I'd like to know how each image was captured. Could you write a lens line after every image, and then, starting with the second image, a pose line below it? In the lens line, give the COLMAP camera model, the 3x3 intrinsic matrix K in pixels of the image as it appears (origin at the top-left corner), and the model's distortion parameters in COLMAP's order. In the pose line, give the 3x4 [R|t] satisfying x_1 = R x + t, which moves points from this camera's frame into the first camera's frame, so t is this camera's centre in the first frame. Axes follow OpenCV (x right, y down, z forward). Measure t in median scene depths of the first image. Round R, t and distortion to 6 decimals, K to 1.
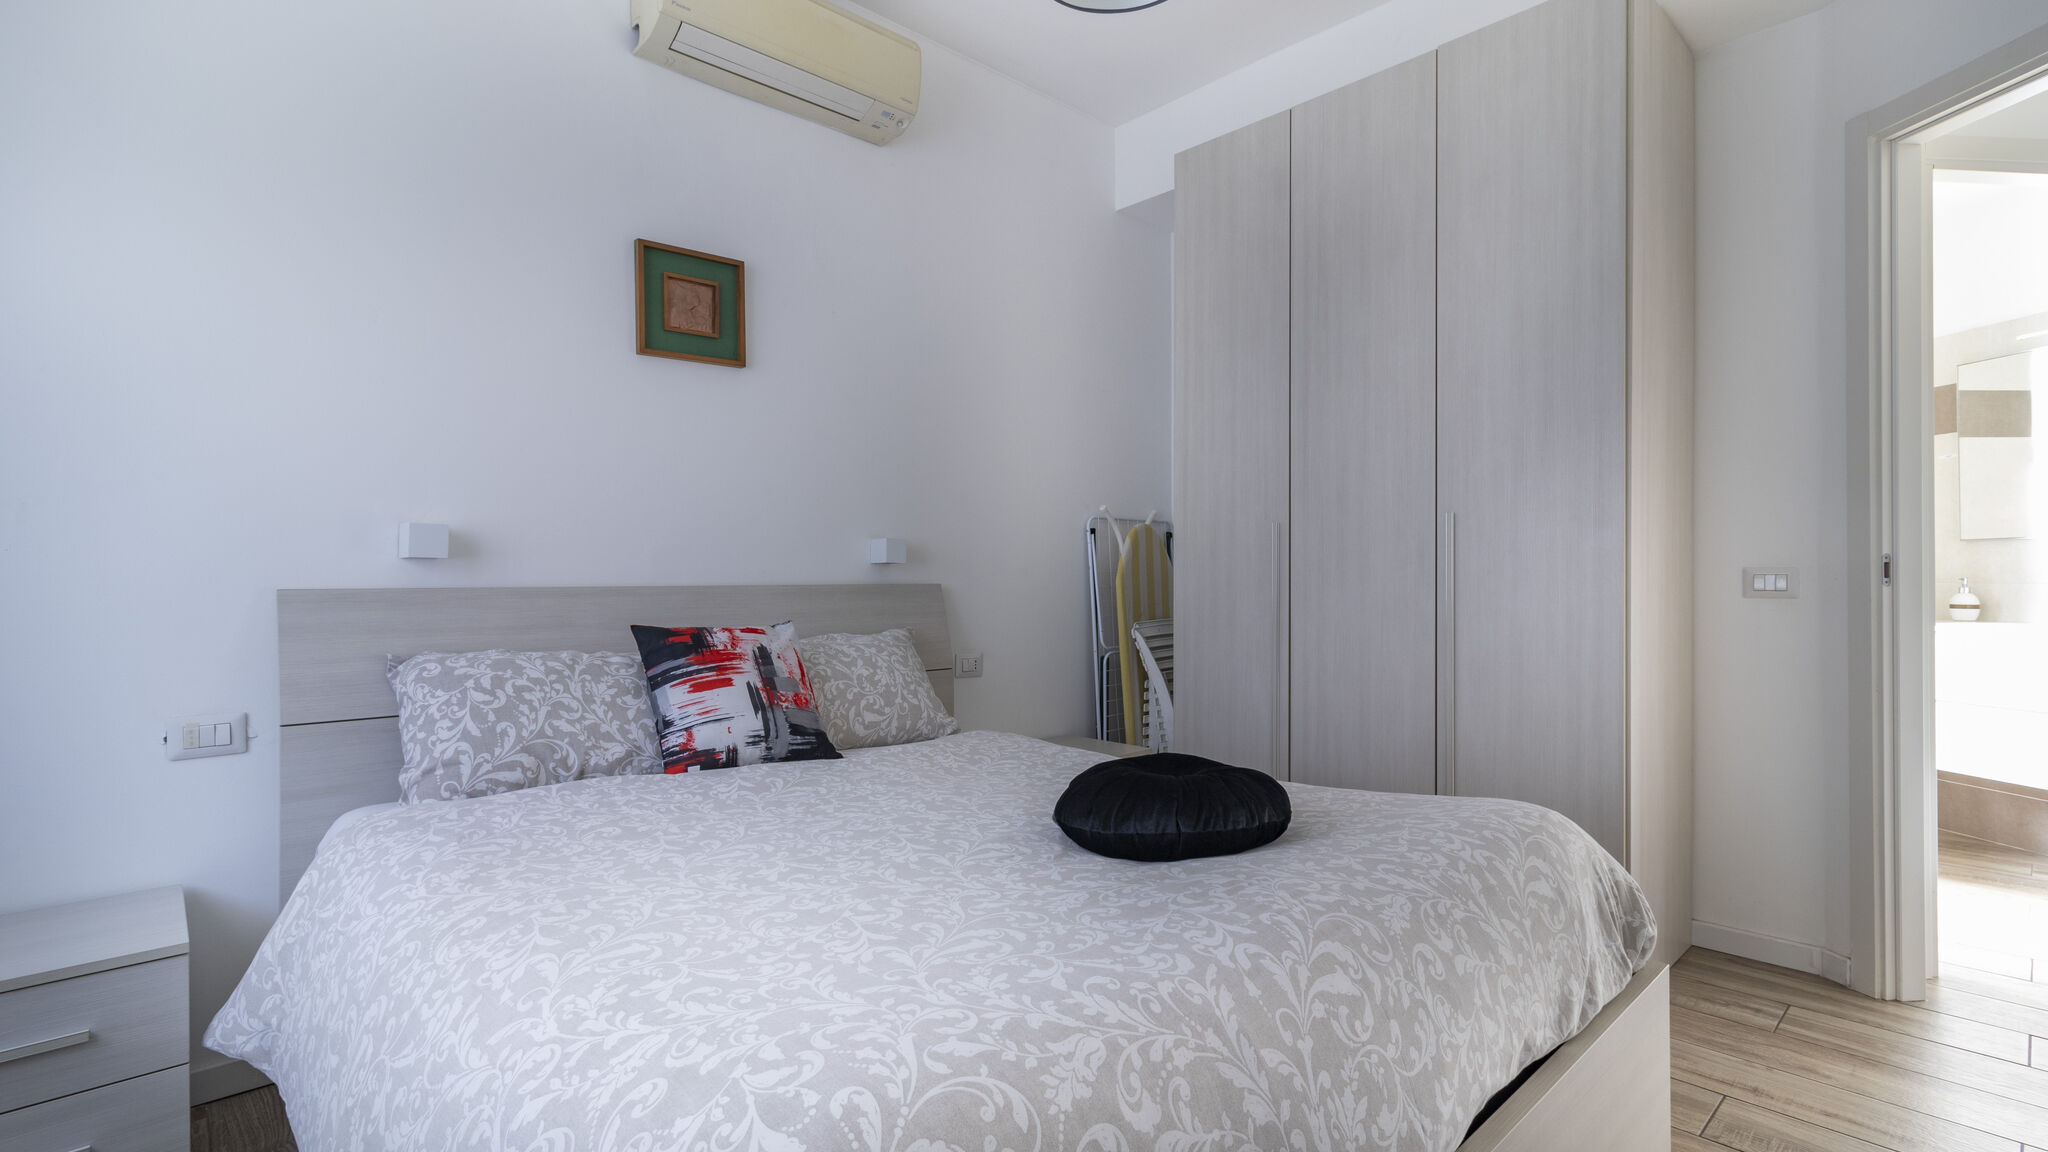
lens RADIAL K [[944.5, 0, 1082.4], [0, 944.5, 555.6], [0, 0, 1]] dist [-0.001457, -0.000093]
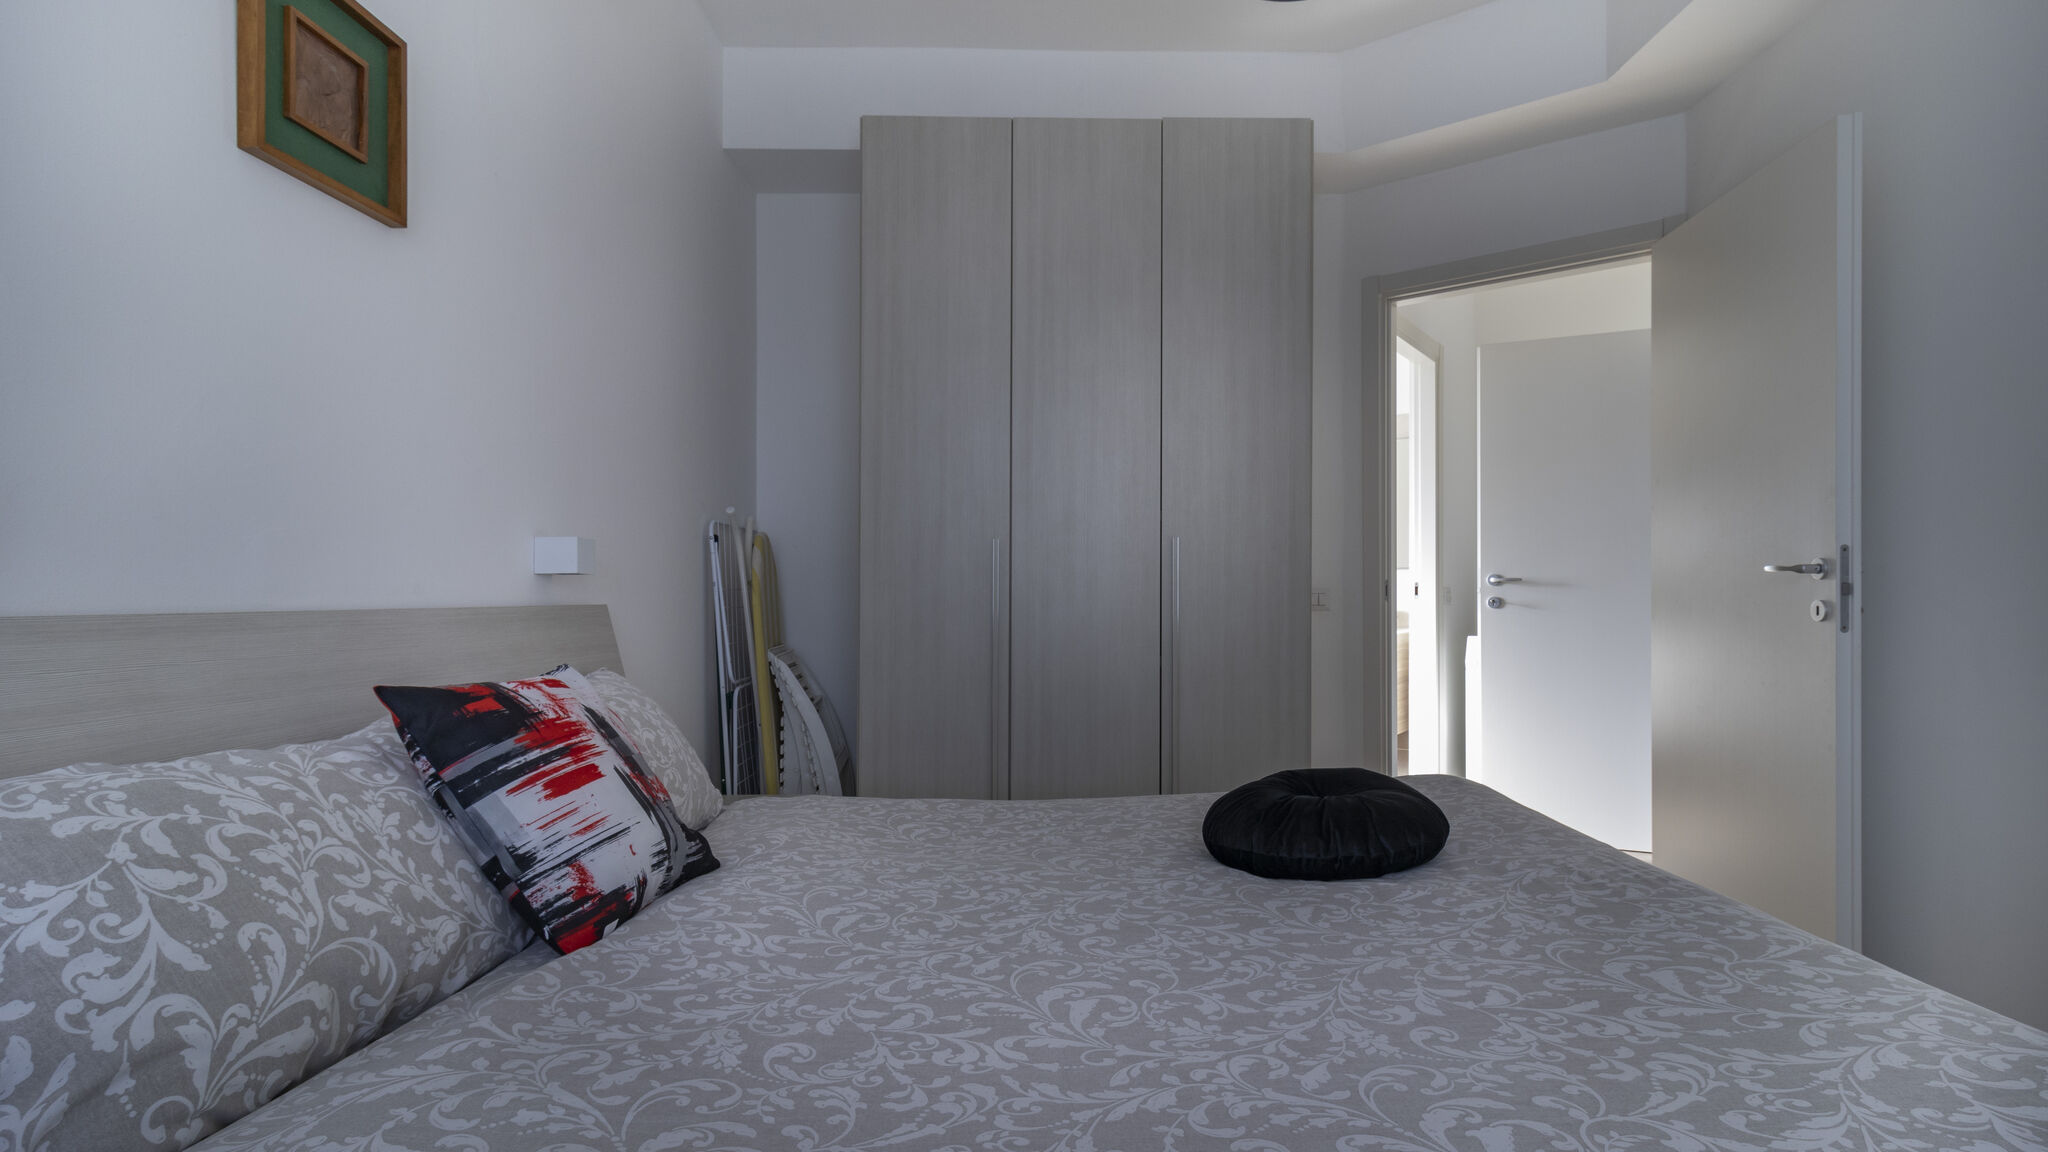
lens RADIAL K [[950.8, 0, 1026.0], [0, 950.8, 575.3], [0, 0, 1]] dist [0.001062, -0.000211]
pose [[0.687410, 0.016876, 0.726074, -0.650527], [-0.018824, 0.999808, -0.005416, 0.009961], [-0.726026, -0.009945, 0.687596, 0.413474]]
